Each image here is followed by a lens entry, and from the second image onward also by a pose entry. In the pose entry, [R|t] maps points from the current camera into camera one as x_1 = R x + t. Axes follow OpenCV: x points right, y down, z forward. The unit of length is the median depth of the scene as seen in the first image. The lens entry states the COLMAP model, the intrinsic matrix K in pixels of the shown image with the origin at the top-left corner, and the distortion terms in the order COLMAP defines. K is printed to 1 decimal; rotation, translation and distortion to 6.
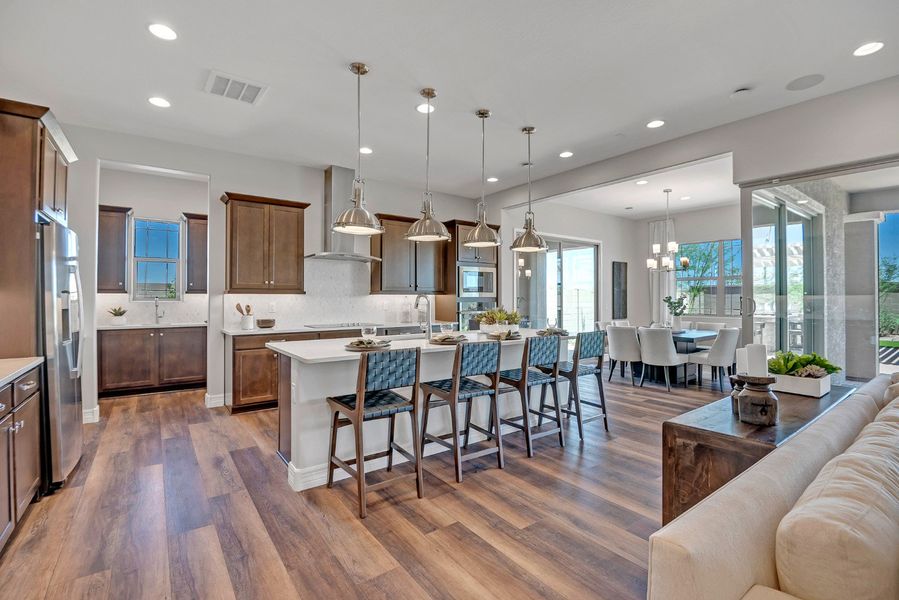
lens RADIAL K [[410.6, 0, 452.8], [0, 410.6, 292.1], [0, 0, 1]] dist [-0.018511, -0.006172]
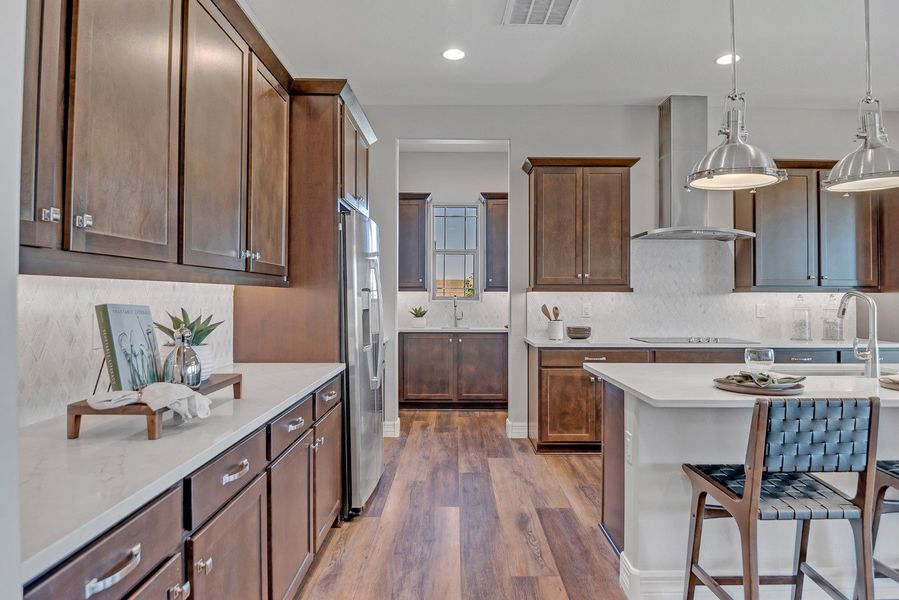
lens RADIAL K [[548.4, 0, 451.8], [0, 548.4, 288.7], [0, 0, 1]] dist [-0.000853, -0.005221]
pose [[0.801516, -0.005421, -0.597948, -0.081110], [0.004981, 0.999985, -0.002388, 0.000529], [0.597952, -0.001064, 0.801531, 0.124279]]
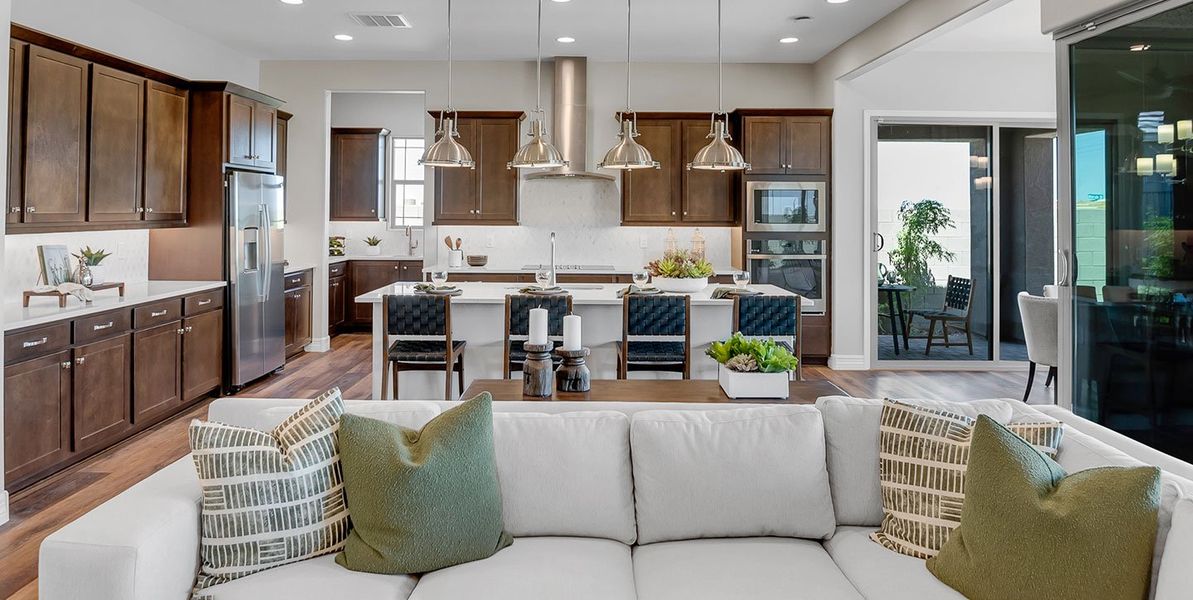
lens RADIAL K [[764.6, 0, 578.7], [0, 764.6, 192.1], [0, 0, 1]] dist [-0.005981, -0.001451]
pose [[0.795337, -0.011079, -0.606066, 0.951169], [0.003319, 0.999898, -0.013923, -0.058715], [0.606159, 0.009062, 0.795292, -0.169513]]
